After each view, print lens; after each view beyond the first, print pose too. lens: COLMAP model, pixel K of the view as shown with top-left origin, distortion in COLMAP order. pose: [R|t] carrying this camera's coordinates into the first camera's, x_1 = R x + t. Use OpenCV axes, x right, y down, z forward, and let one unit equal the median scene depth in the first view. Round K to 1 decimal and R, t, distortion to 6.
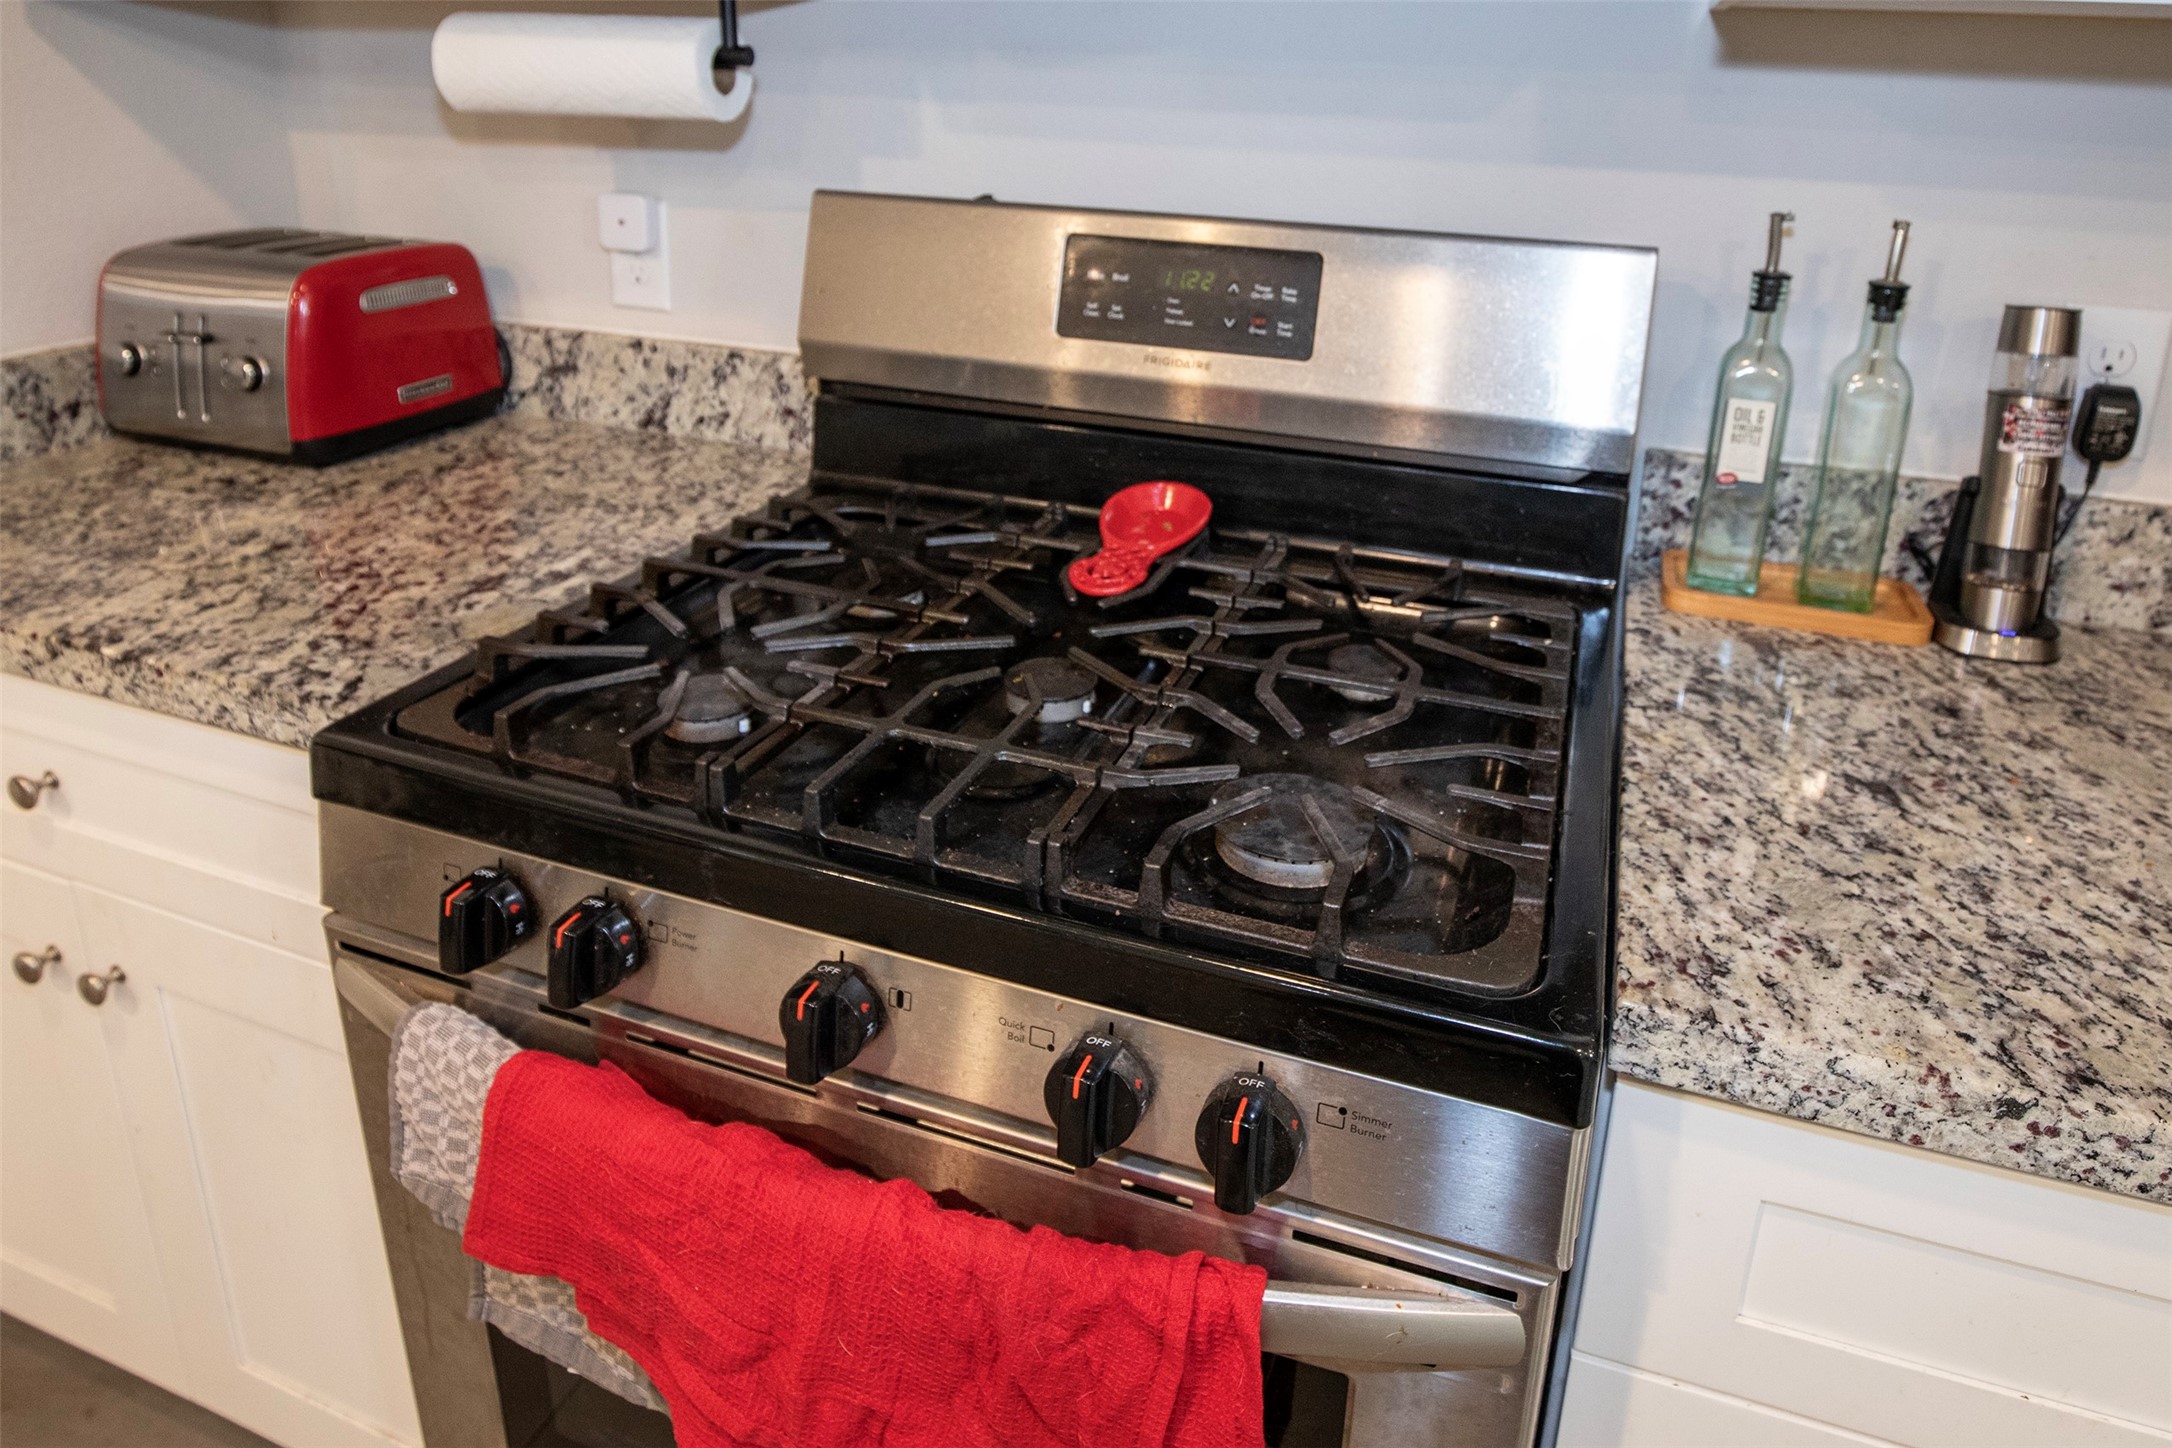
lens RADIAL K [[1328.9, 0, 1143.4], [0, 1328.9, 437.9], [0, 0, 1]] dist [-0.036771, -0.000266]
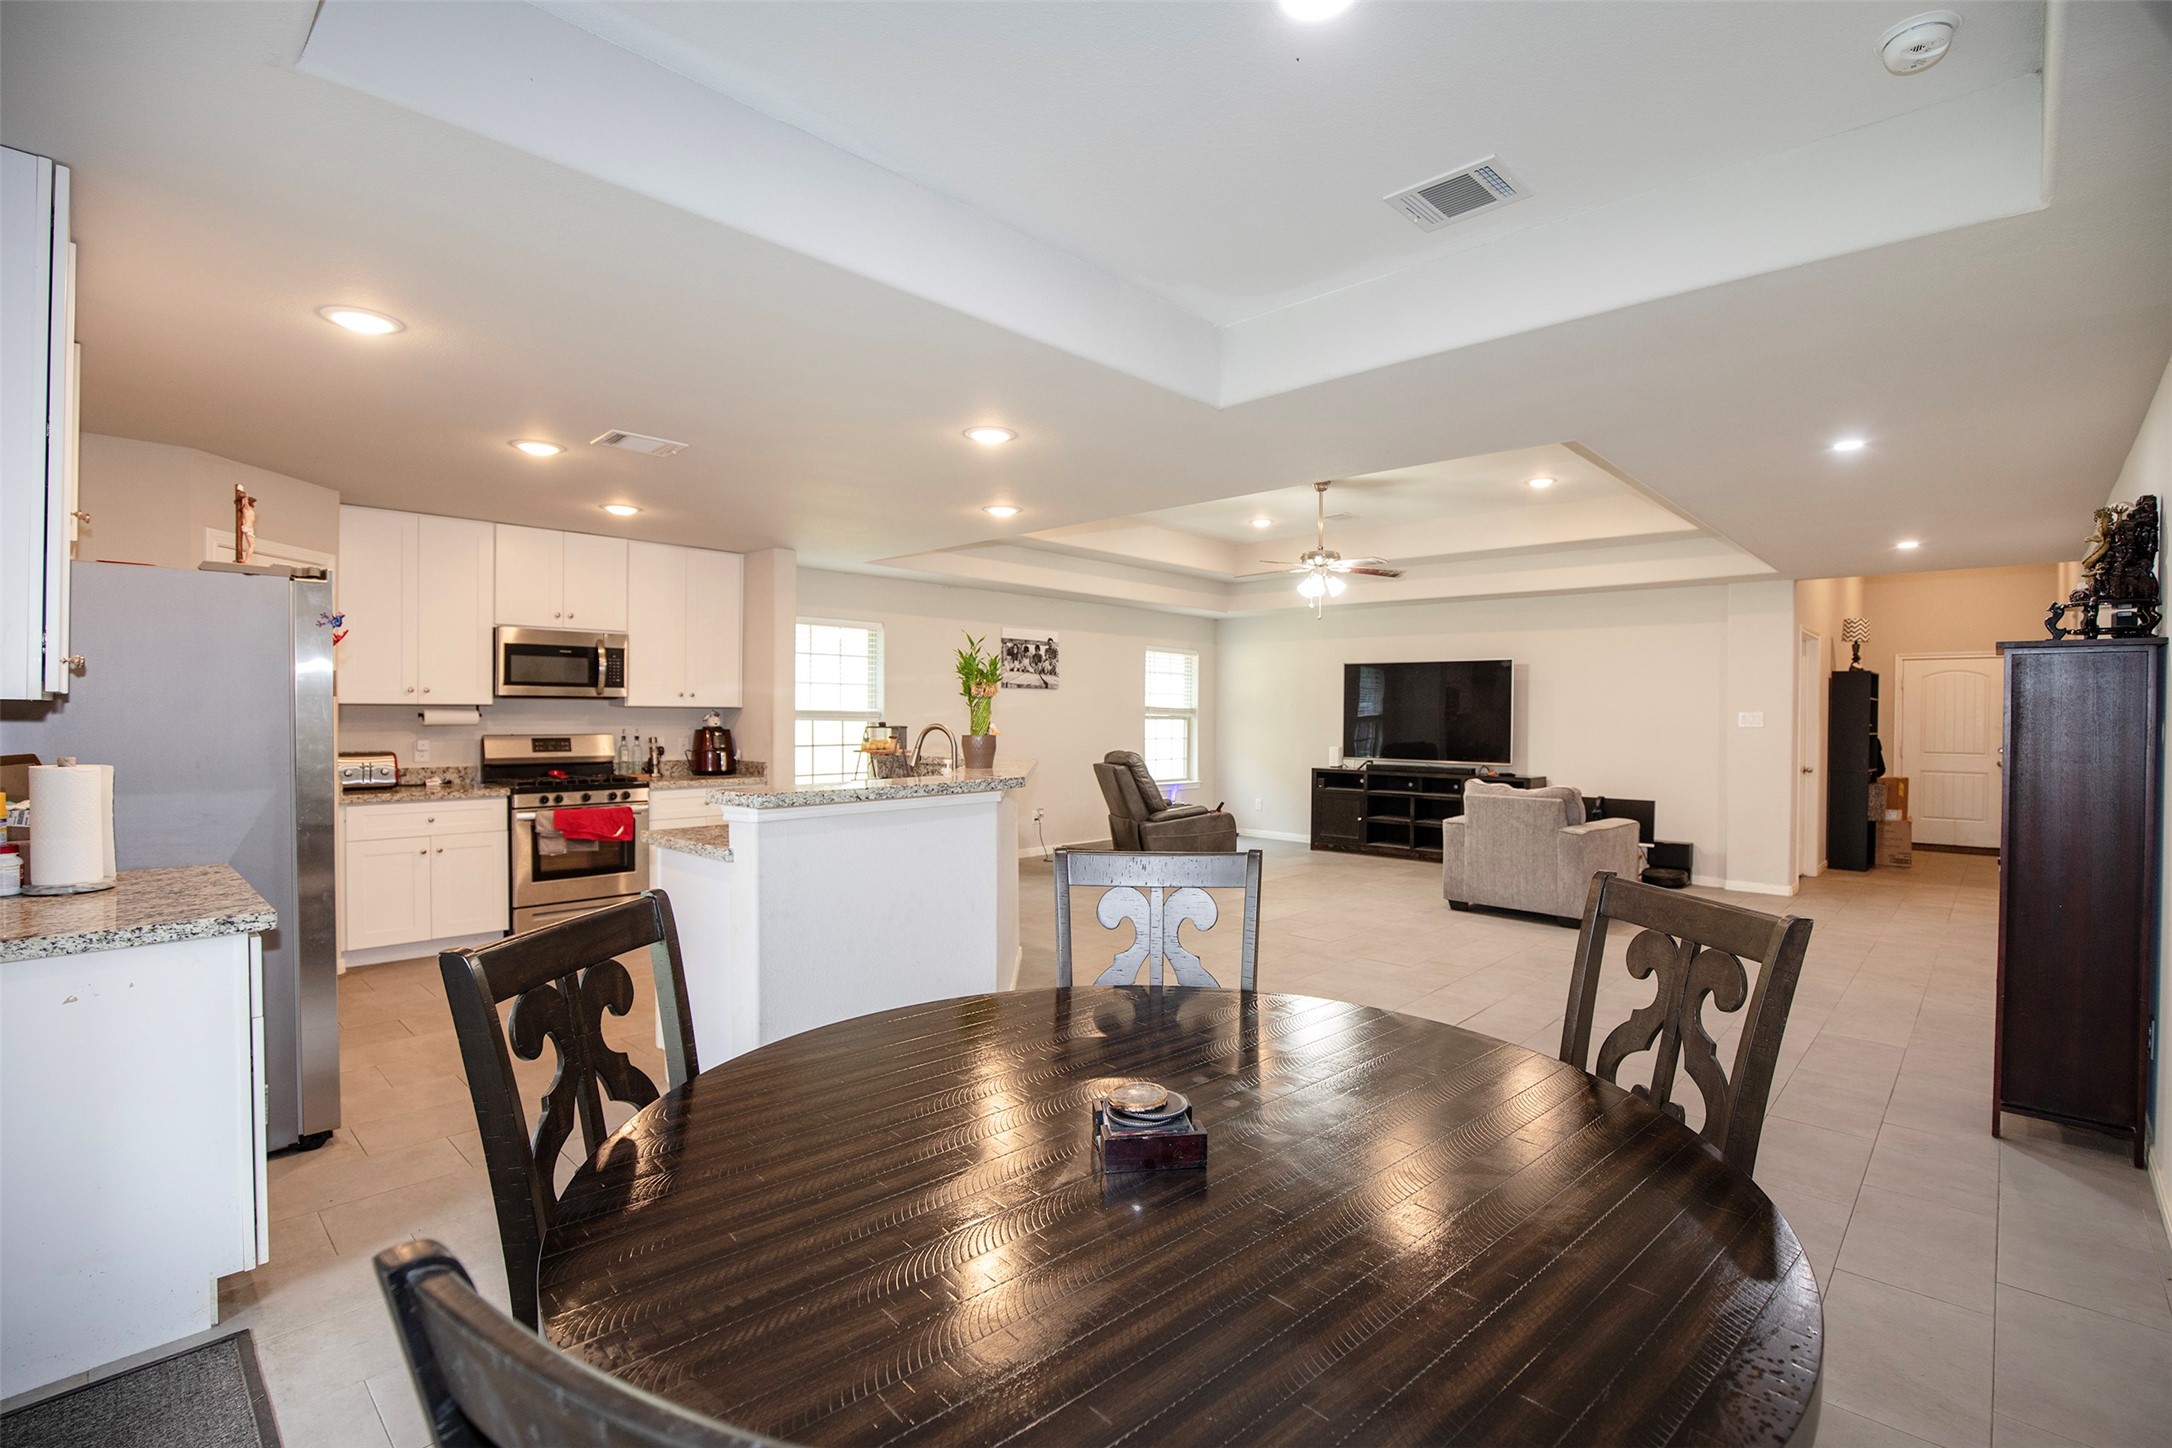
lens RADIAL K [[989.8, 0, 1100.9], [0, 989.8, 718.9], [0, 0, 1]] dist [-0.036851, 0.006932]
pose [[0.414545, -0.035188, 0.909348, -3.693946], [0.250768, 0.964982, -0.076977, 0.947364], [-0.874796, 0.259946, 0.408852, -3.972552]]
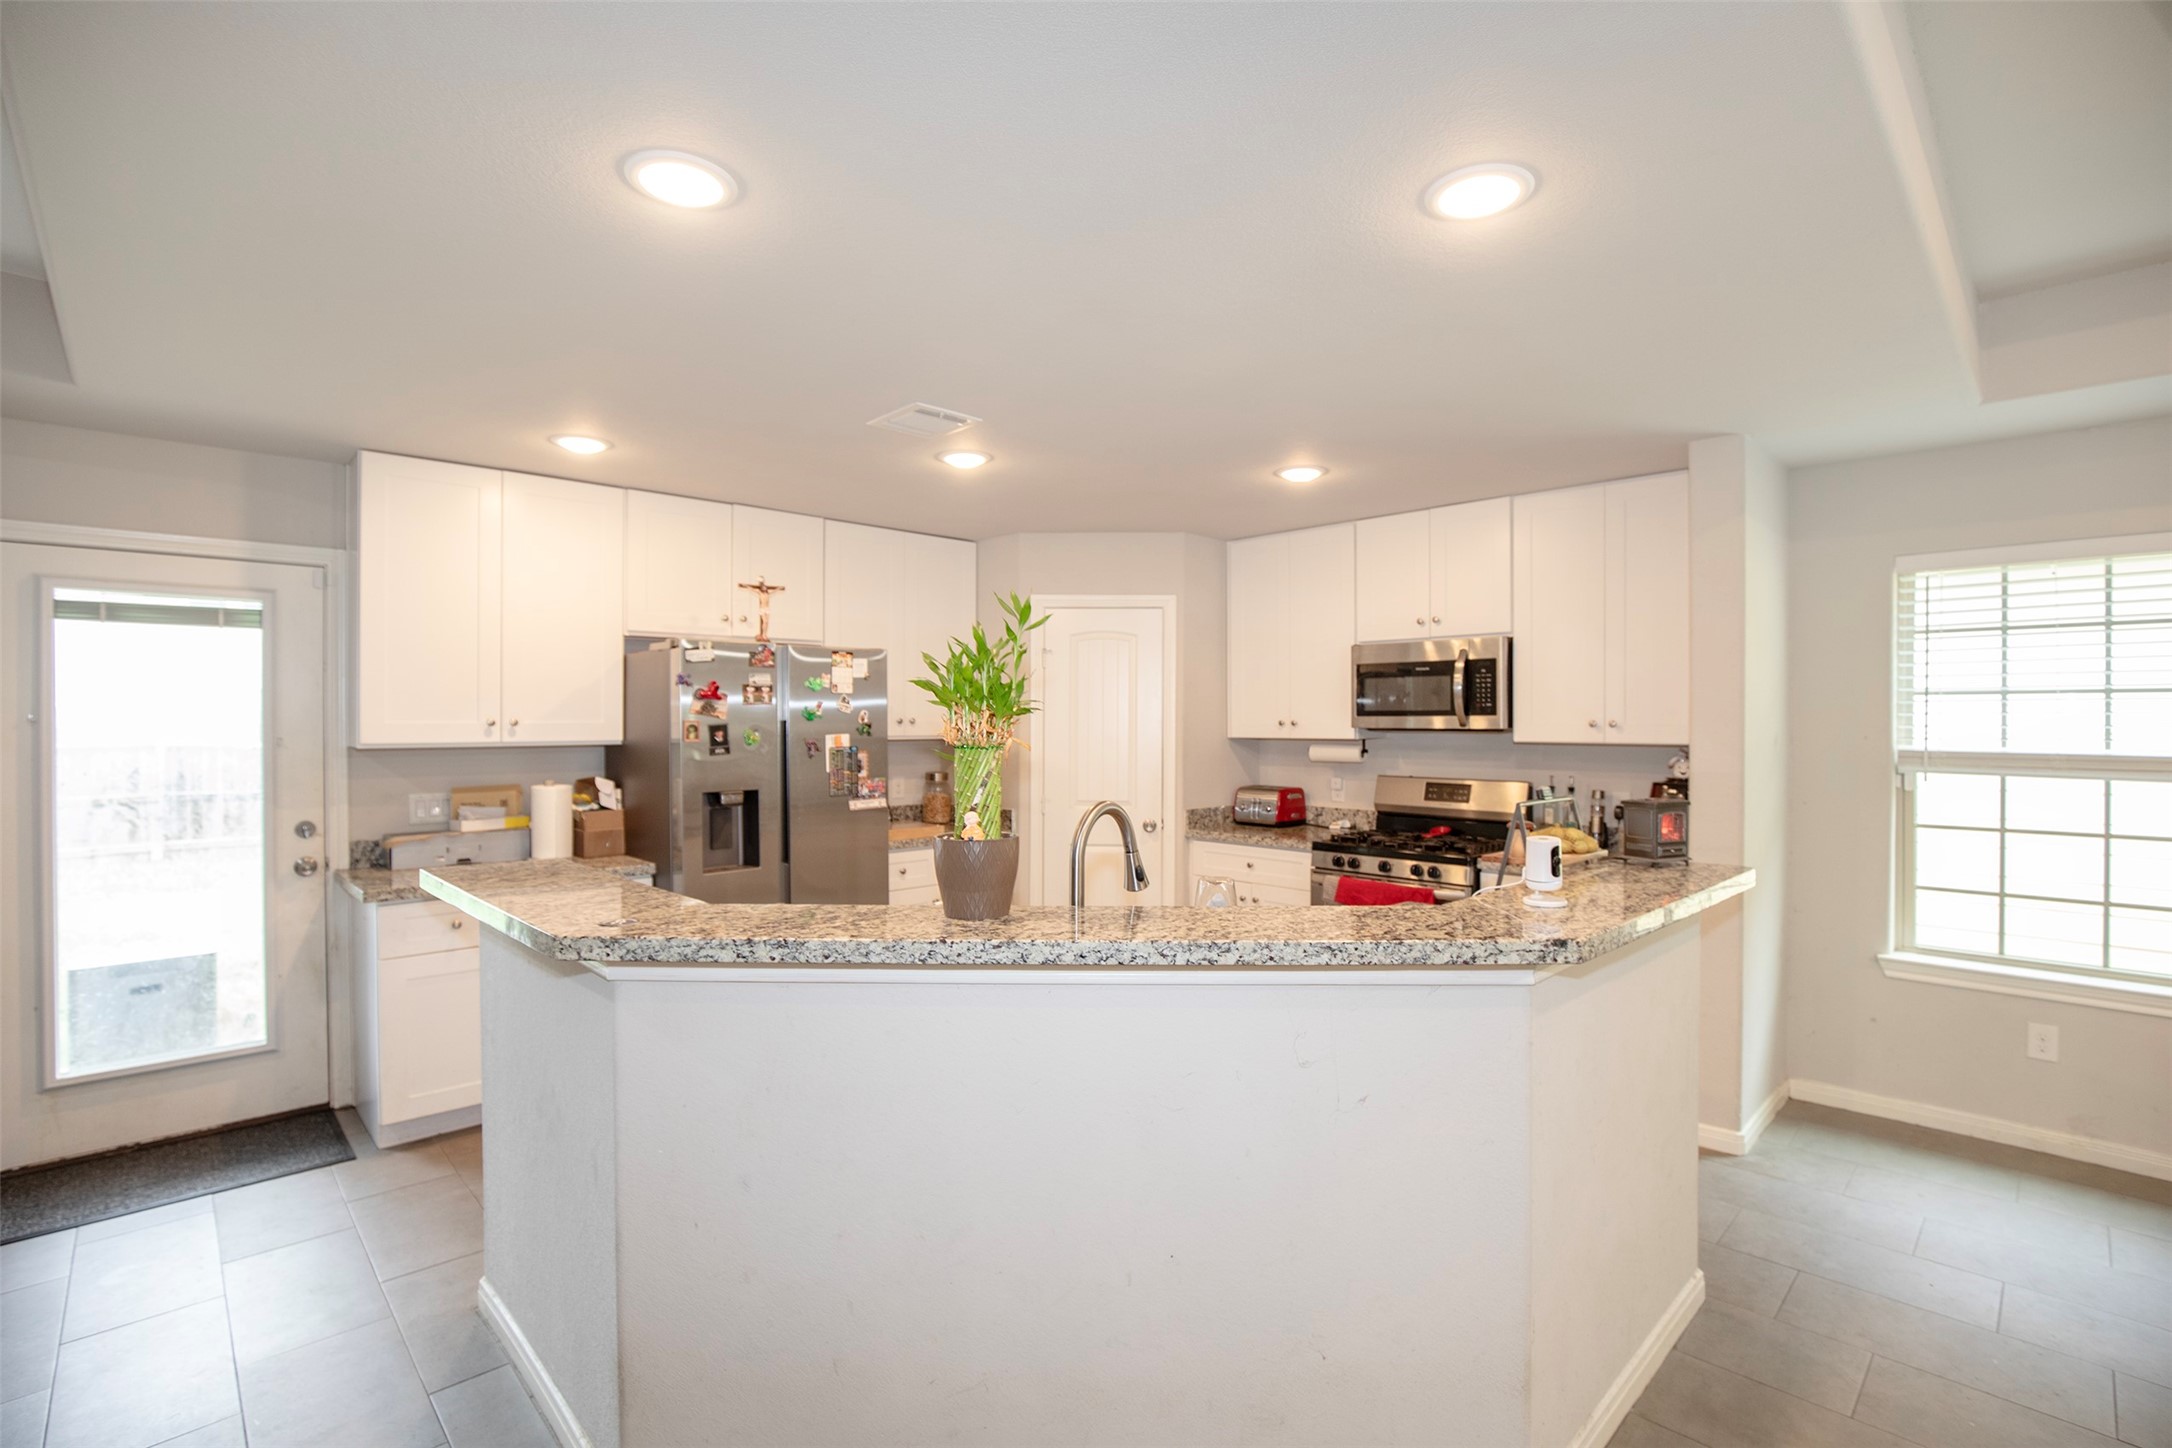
lens RADIAL K [[989.8, 0, 1103.0], [0, 989.8, 722.3], [0, 0, 1]] dist [-0.036851, 0.006932]
pose [[0.894554, -0.030769, -0.445900, 0.603418], [-0.092757, 0.963129, -0.252545, 0.797769], [0.437230, 0.267276, 0.858716, -3.302839]]
